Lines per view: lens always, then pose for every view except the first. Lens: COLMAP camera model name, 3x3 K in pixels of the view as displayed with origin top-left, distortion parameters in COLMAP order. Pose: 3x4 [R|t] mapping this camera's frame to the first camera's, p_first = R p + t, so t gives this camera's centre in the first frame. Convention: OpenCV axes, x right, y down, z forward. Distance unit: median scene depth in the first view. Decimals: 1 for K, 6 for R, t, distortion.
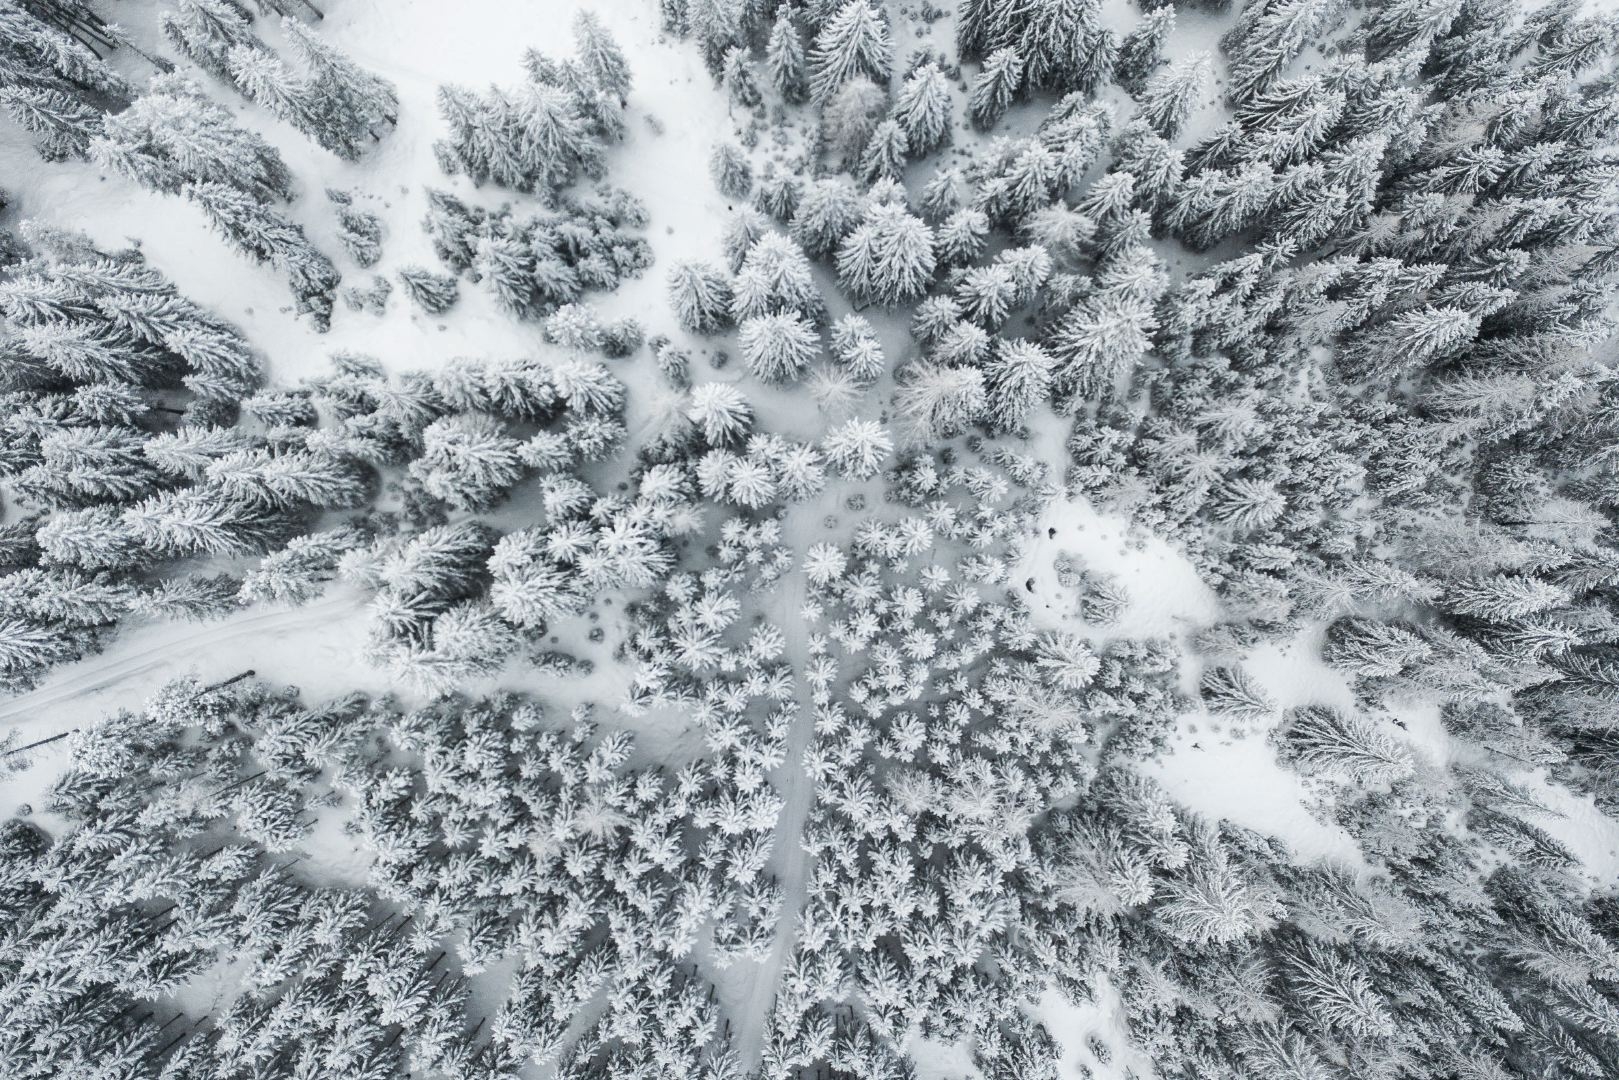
lens RADIAL K [[1212.2, 0, 811.1], [0, 1212.2, 540.4], [0, 0, 1]] dist [-0.004458, -0.000077]
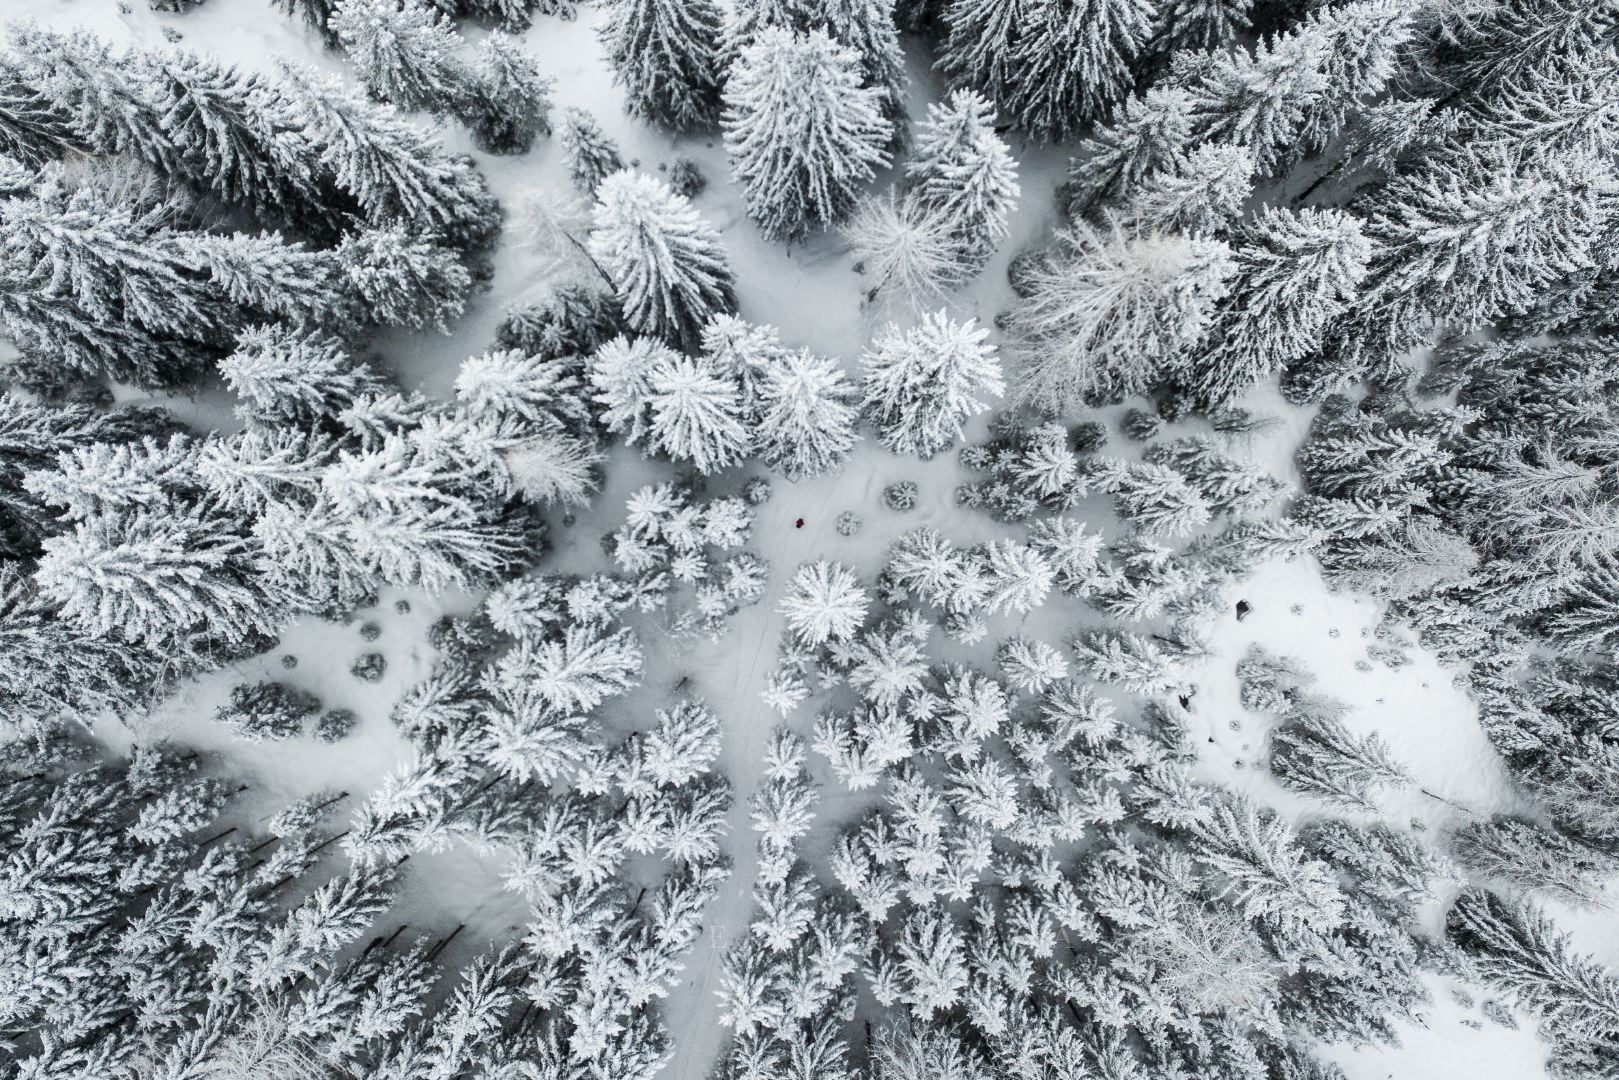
lens RADIAL K [[1212.2, 0, 806.5], [0, 1212.2, 539.7], [0, 0, 1]] dist [-0.004458, -0.000077]
pose [[0.986795, 0.161747, -0.008585, 0.003740], [-0.161798, 0.986808, -0.005594, -0.002973], [0.007566, 0.006909, 0.999948, 0.498741]]
